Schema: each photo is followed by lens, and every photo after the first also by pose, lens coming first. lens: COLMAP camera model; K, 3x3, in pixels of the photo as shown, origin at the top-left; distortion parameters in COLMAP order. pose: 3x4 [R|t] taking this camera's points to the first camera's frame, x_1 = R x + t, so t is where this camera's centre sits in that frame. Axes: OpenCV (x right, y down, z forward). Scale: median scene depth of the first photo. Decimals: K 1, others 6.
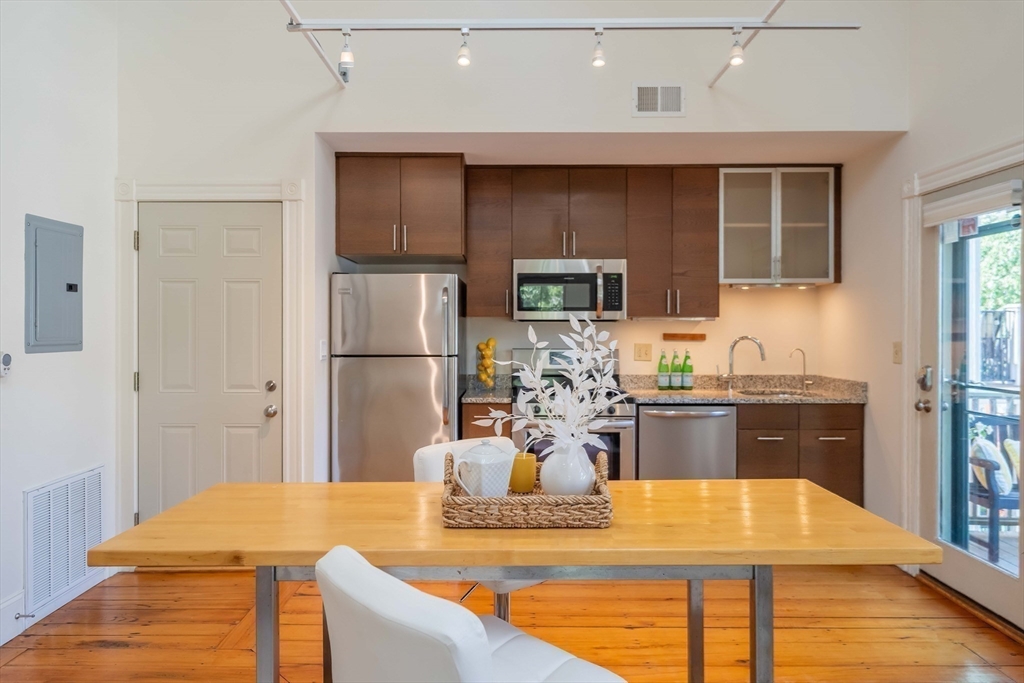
lens RADIAL K [[658.0, 0, 508.9], [0, 658.0, 333.0], [0, 0, 1]] dist [0.000782, 0.002496]
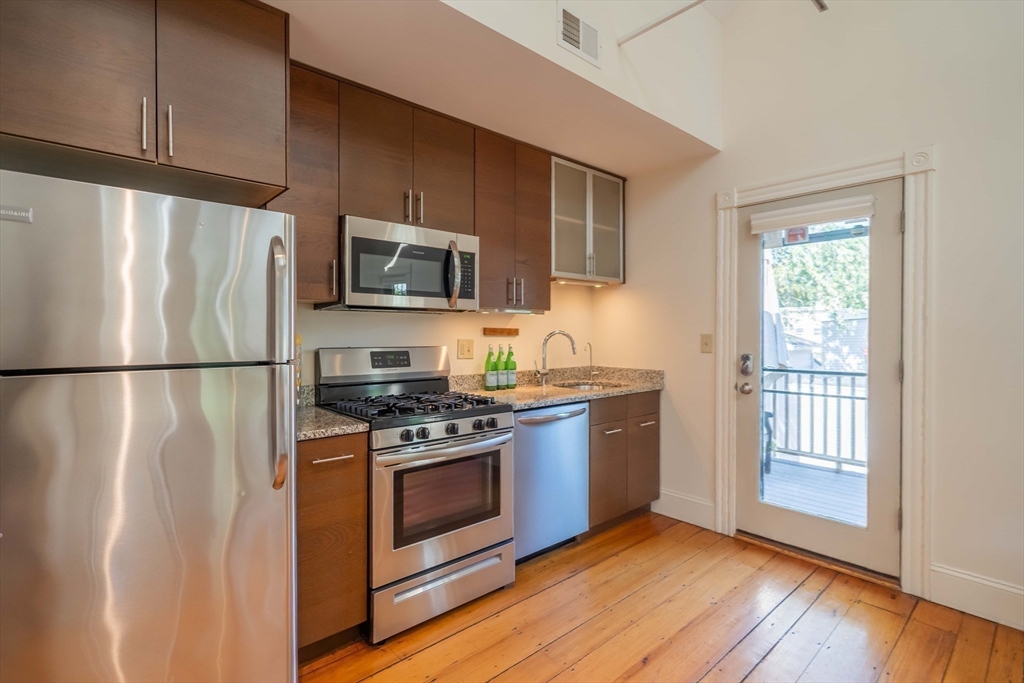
lens RADIAL K [[481.4, 0, 512.4], [0, 481.4, 334.0], [0, 0, 1]] dist [-0.002231, 0.000773]
pose [[0.744859, -0.002121, 0.667219, -0.194752], [0.005185, 0.999983, -0.002609, 0.012015], [-0.667202, 0.005403, 0.744857, 0.519915]]
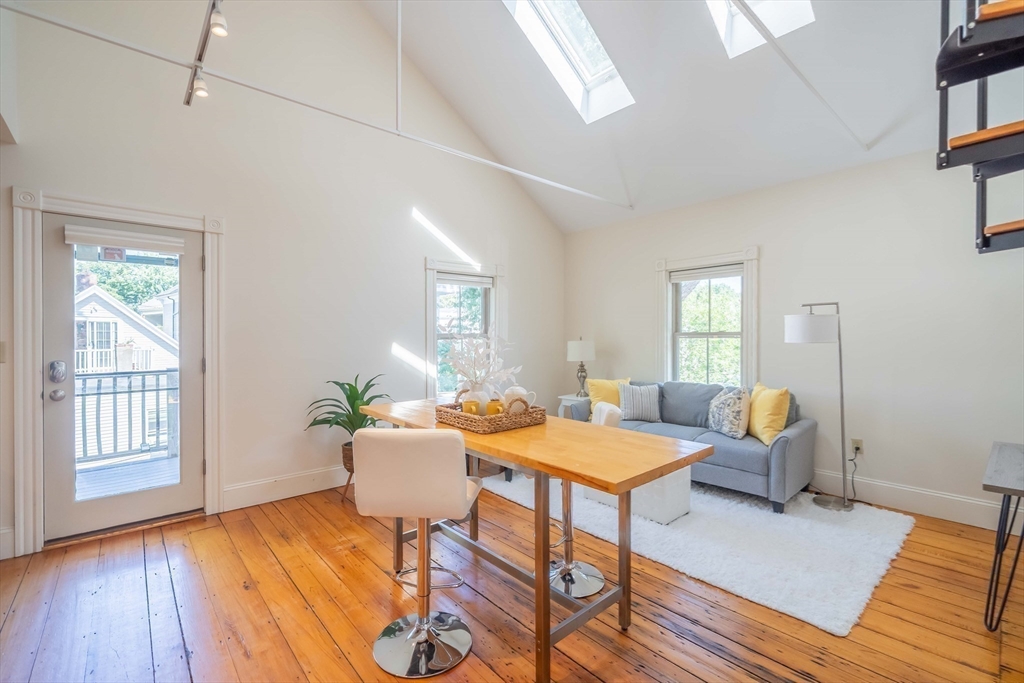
lens RADIAL K [[442.4, 0, 512.5], [0, 442.4, 338.5], [0, 0, 1]] dist [-0.000593, 0.000067]
pose [[-0.663611, -0.002655, 0.748073, -0.394733], [0.008409, 0.999904, 0.011008, 0.006445], [-0.748030, 0.013596, -0.663525, 0.741075]]
